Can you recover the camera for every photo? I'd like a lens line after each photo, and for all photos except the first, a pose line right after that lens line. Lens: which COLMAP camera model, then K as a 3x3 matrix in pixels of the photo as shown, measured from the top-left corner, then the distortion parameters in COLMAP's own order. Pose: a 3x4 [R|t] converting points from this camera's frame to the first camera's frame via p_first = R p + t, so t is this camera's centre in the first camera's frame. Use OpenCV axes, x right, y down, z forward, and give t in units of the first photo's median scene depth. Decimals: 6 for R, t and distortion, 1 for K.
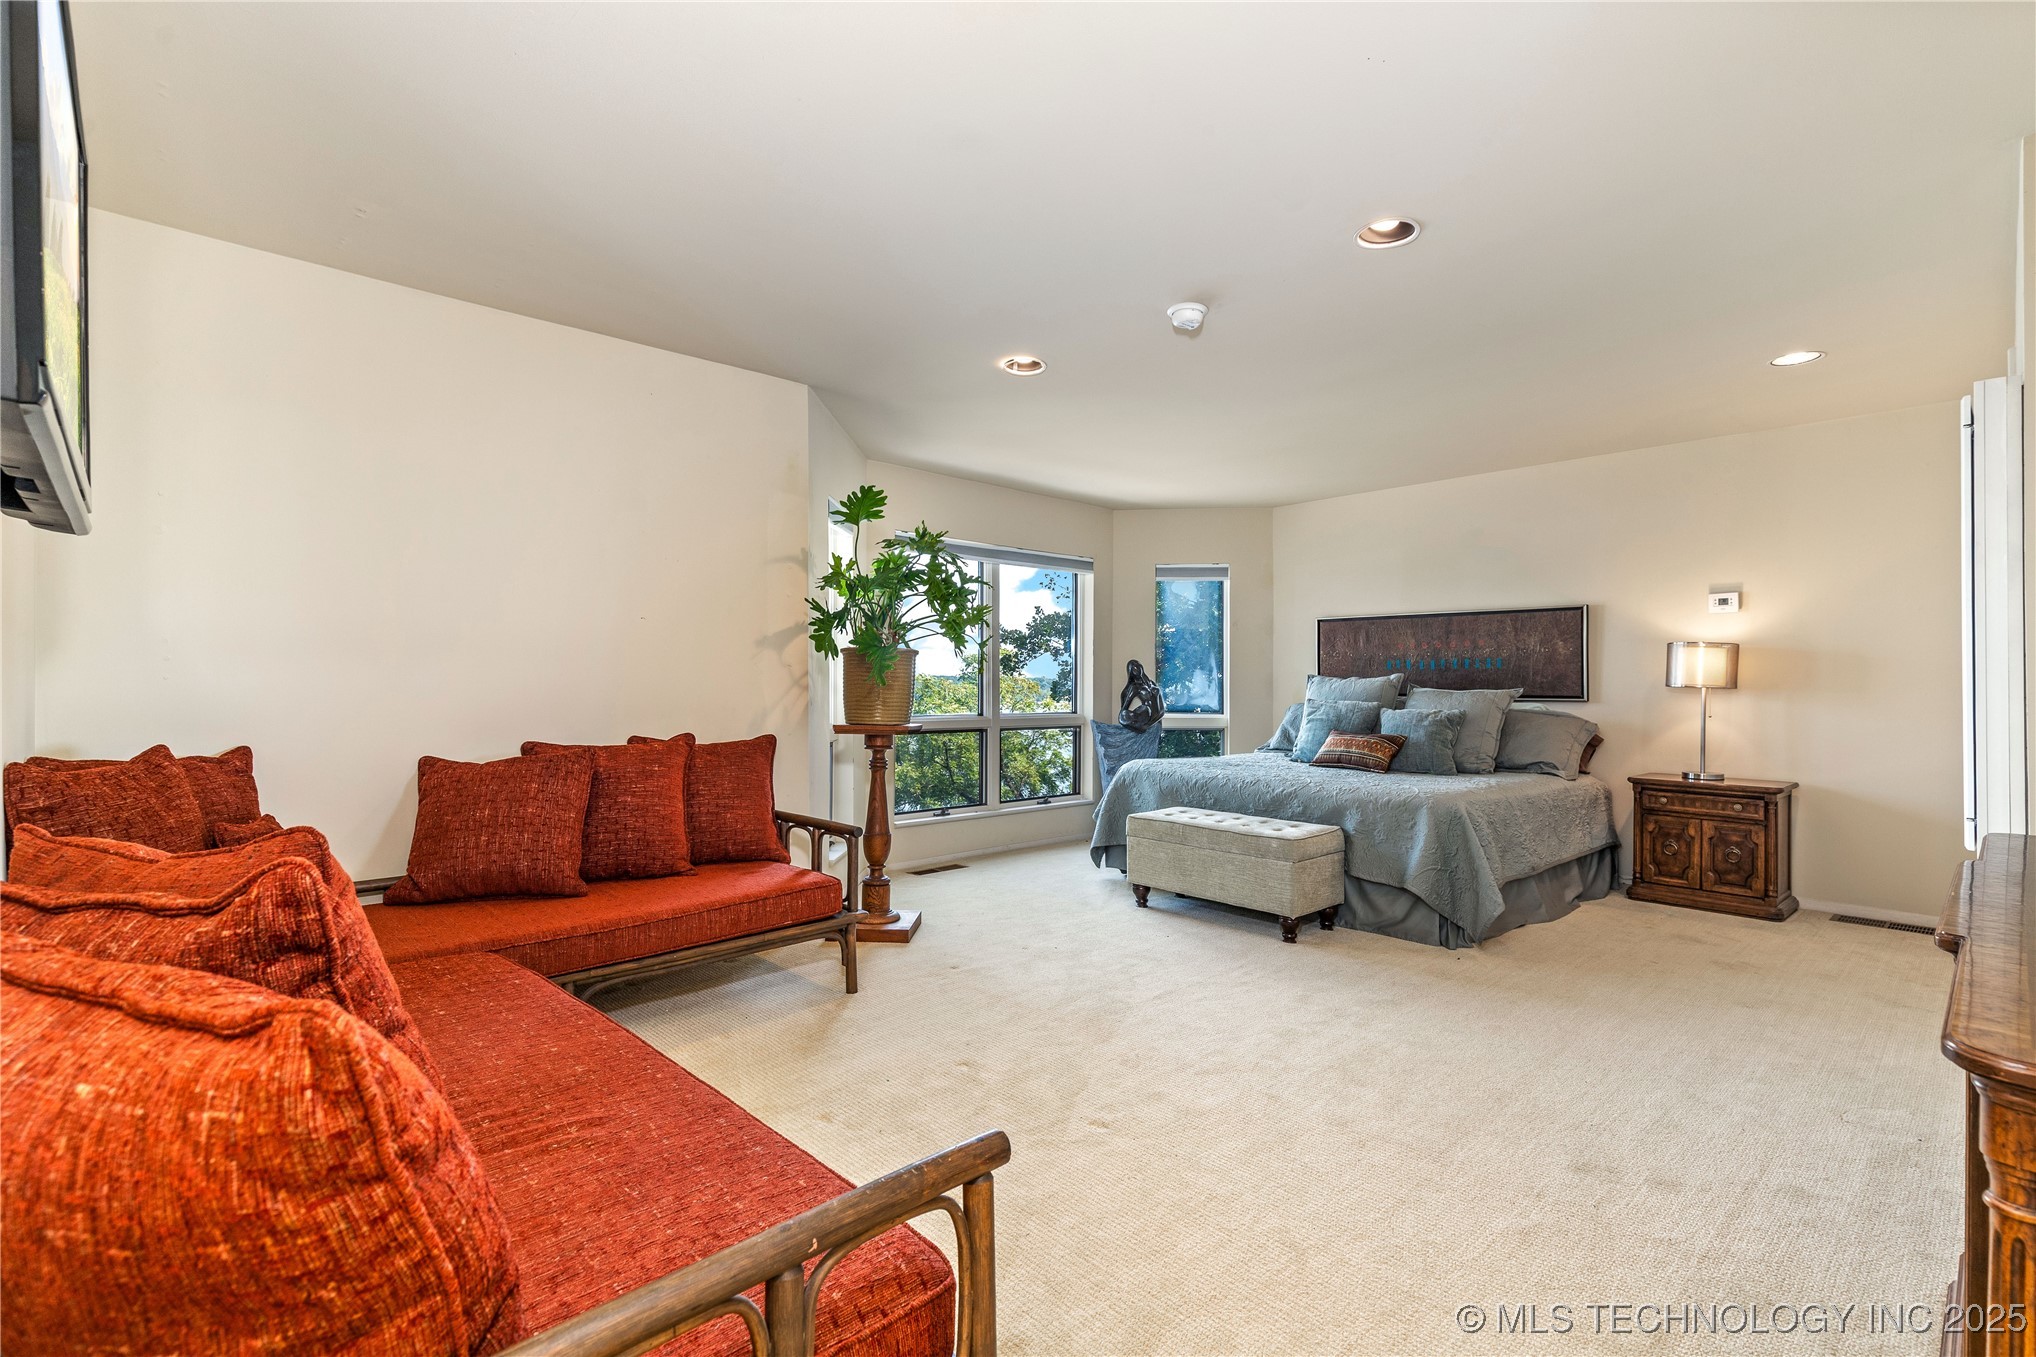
lens RADIAL K [[935.8, 0, 1021.7], [0, 935.8, 679.0], [0, 0, 1]] dist [0.000125, -0.000337]
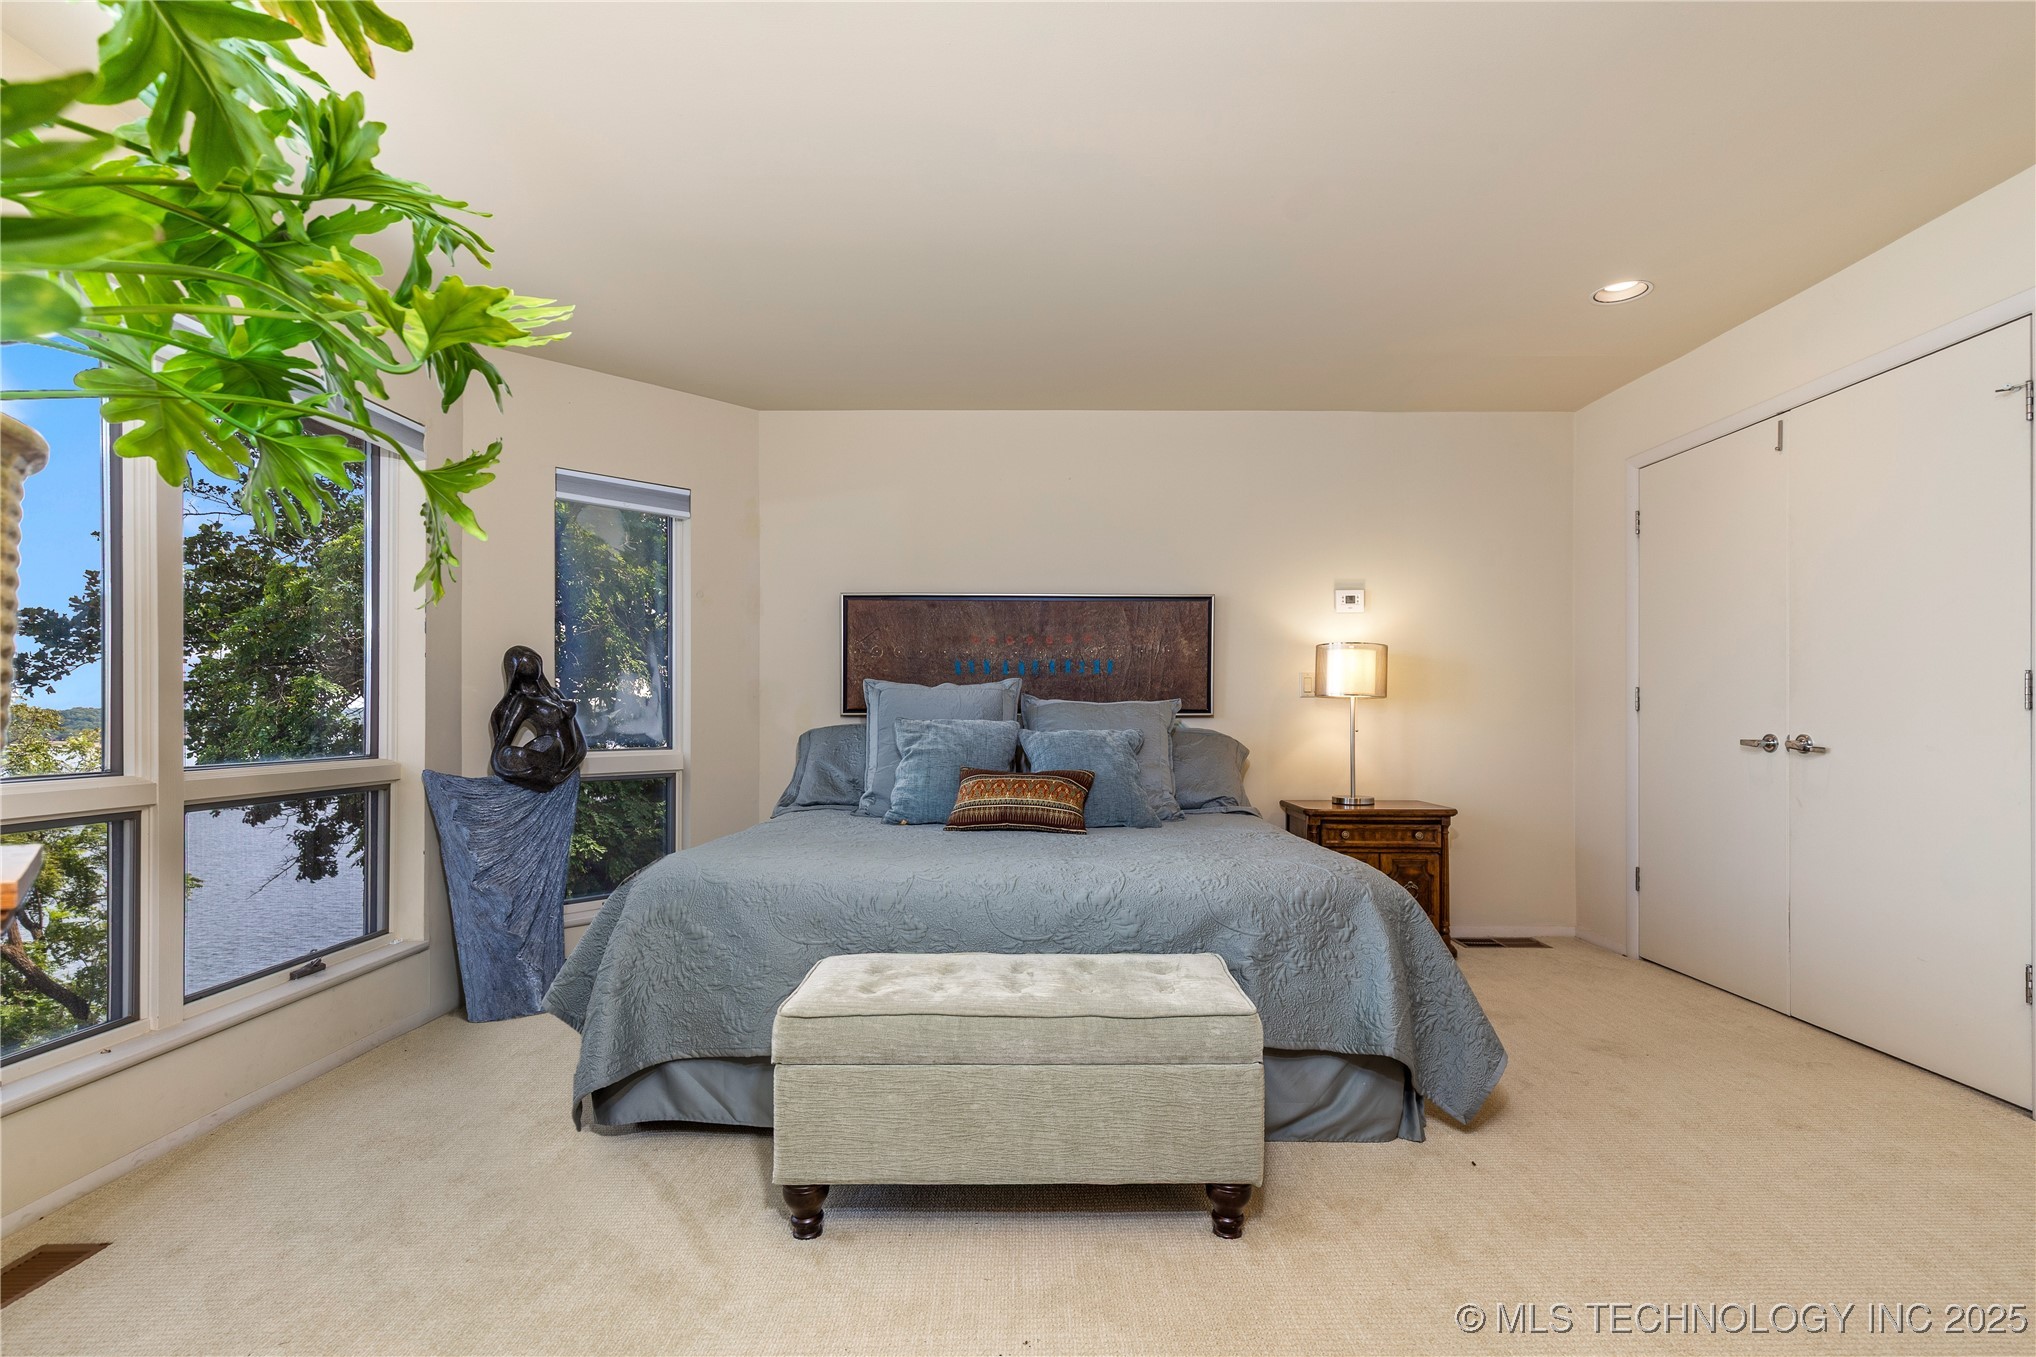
lens RADIAL K [[935.8, 0, 1022.2], [0, 935.8, 690.2], [0, 0, 1]] dist [0.000125, -0.000337]
pose [[0.661898, 0.011829, 0.749500, -0.095669], [0.002303, 0.999839, -0.017814, 0.014944], [-0.749590, 0.013517, 0.661764, 0.567507]]
